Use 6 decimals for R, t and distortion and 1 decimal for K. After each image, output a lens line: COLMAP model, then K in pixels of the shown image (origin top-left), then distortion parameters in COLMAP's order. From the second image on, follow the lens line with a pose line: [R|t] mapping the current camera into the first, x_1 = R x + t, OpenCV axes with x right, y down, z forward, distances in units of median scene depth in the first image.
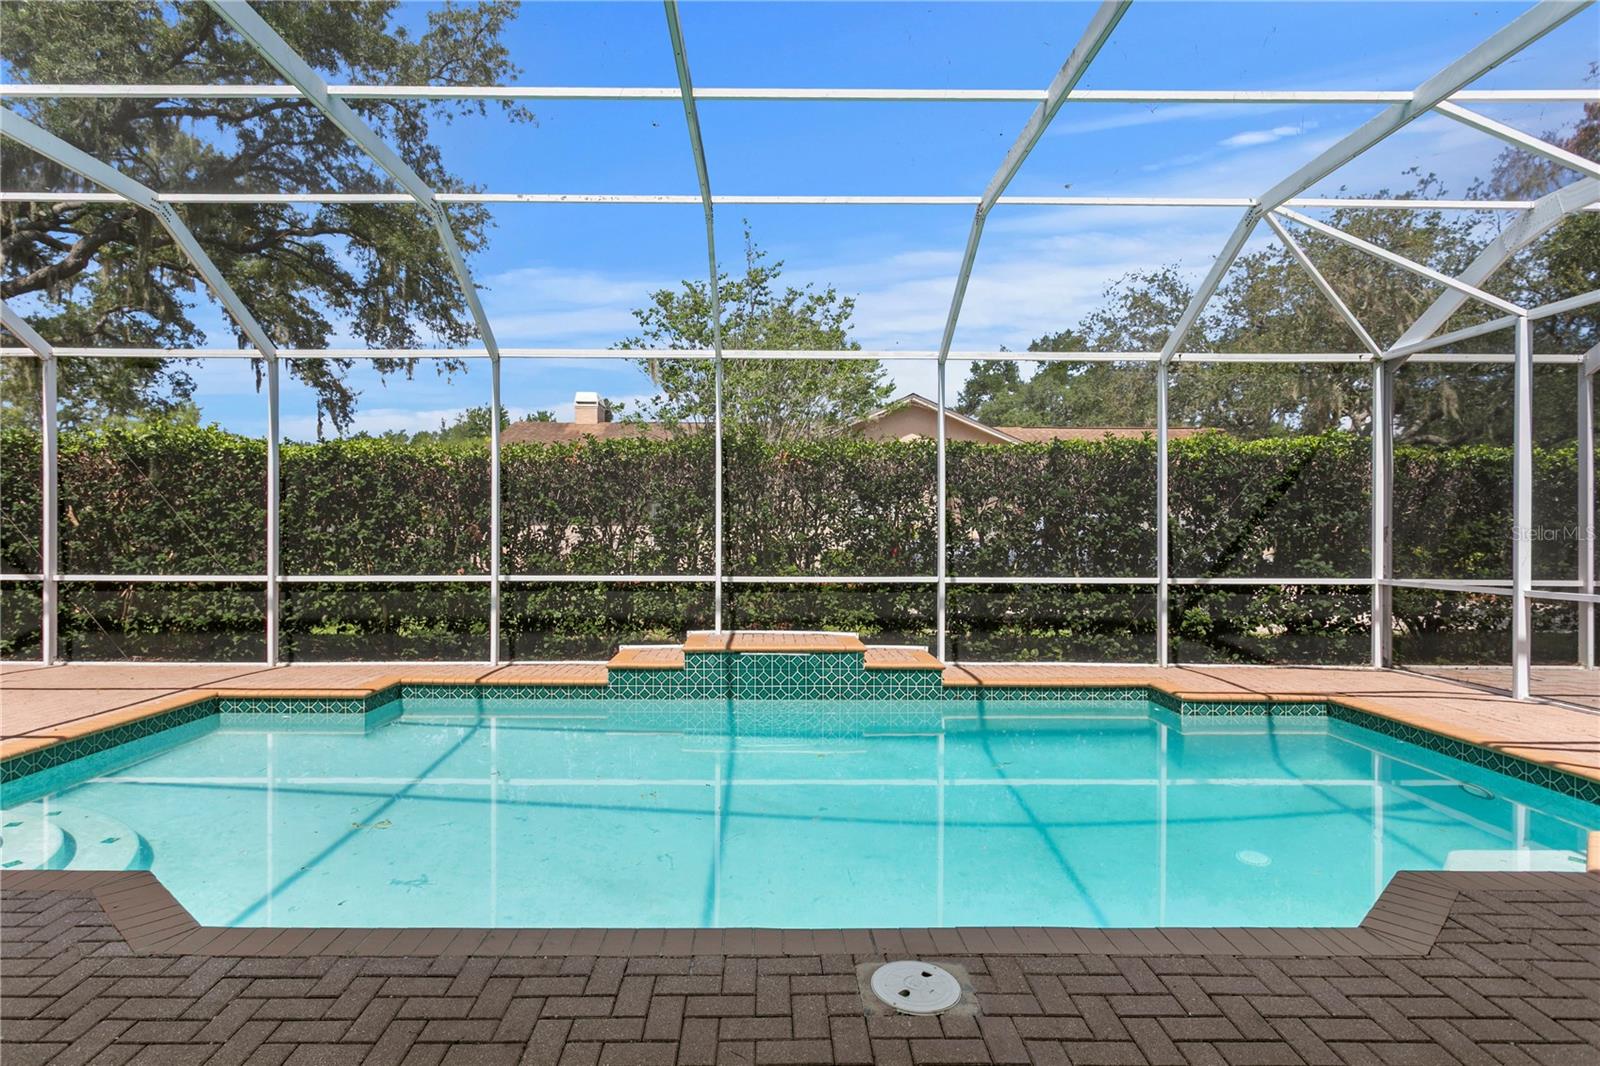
lens RADIAL K [[808.5, 0, 791.0], [0, 808.5, 531.7], [0, 0, 1]] dist [0.004409, 0.000109]
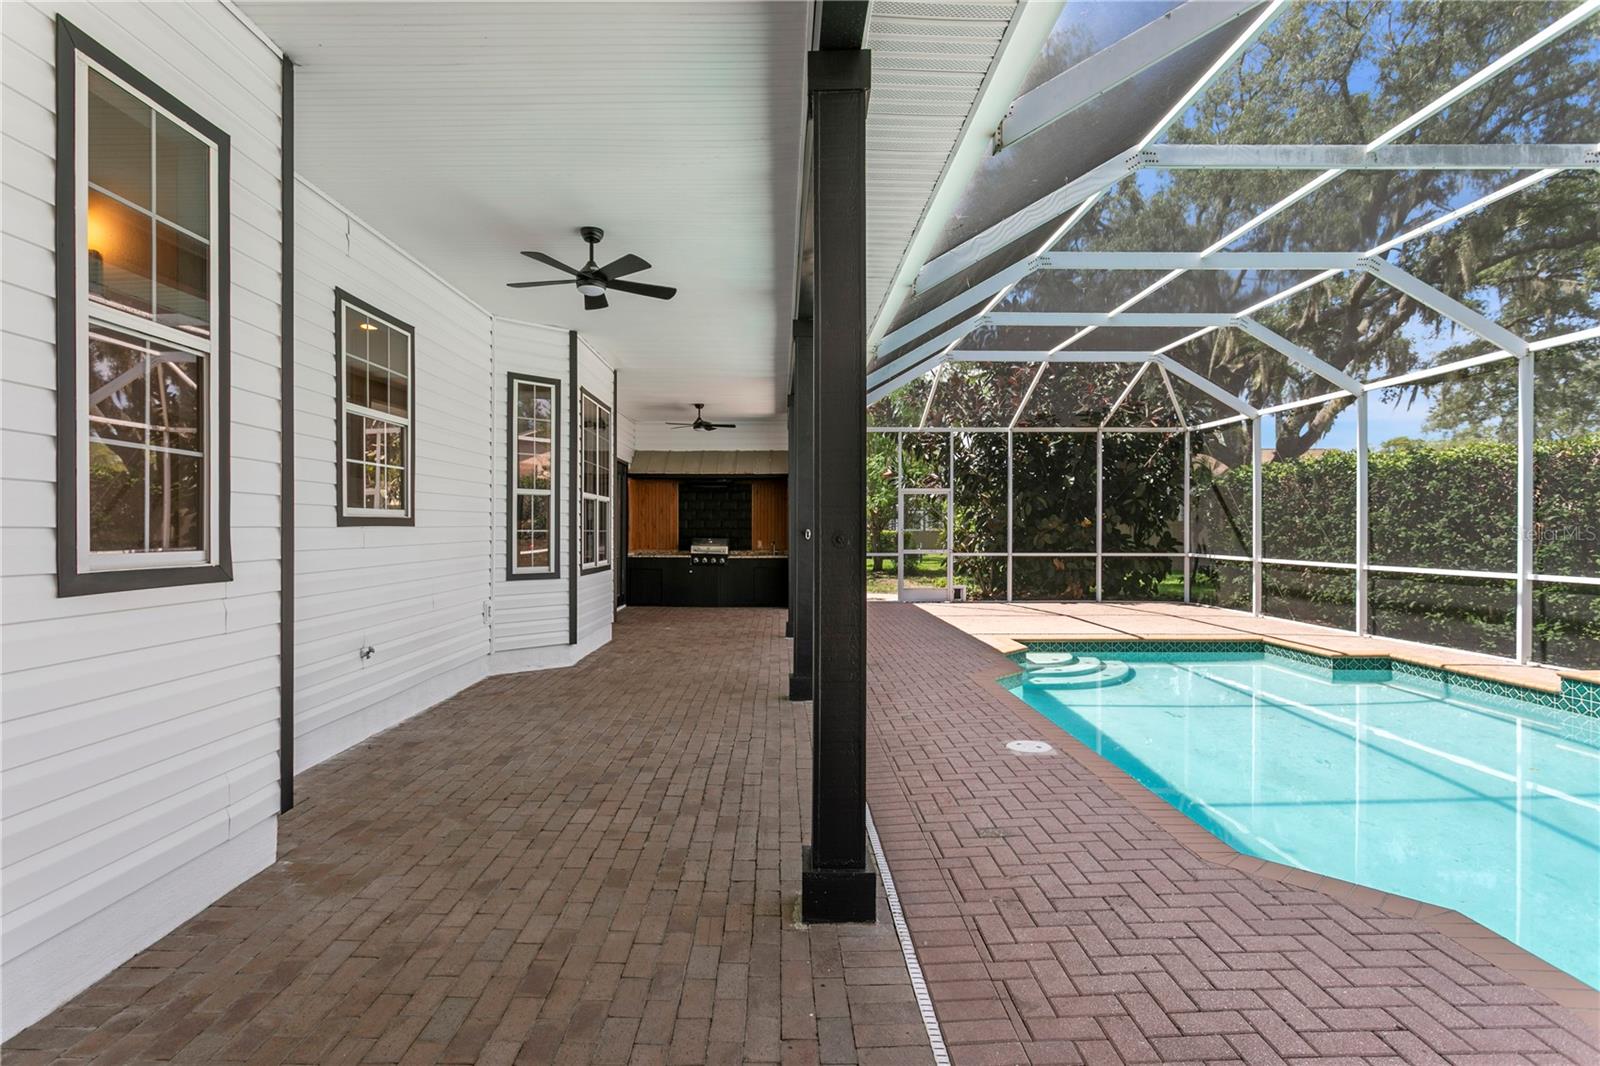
lens RADIAL K [[808.5, 0, 791.0], [0, 808.5, 531.7], [0, 0, 1]] dist [0.004409, 0.000109]
pose [[0.002000, -0.002787, -0.999994, 0.694208], [-0.000773, 0.999996, -0.002789, 0.008683], [0.999998, 0.000779, 0.001997, 0.126024]]
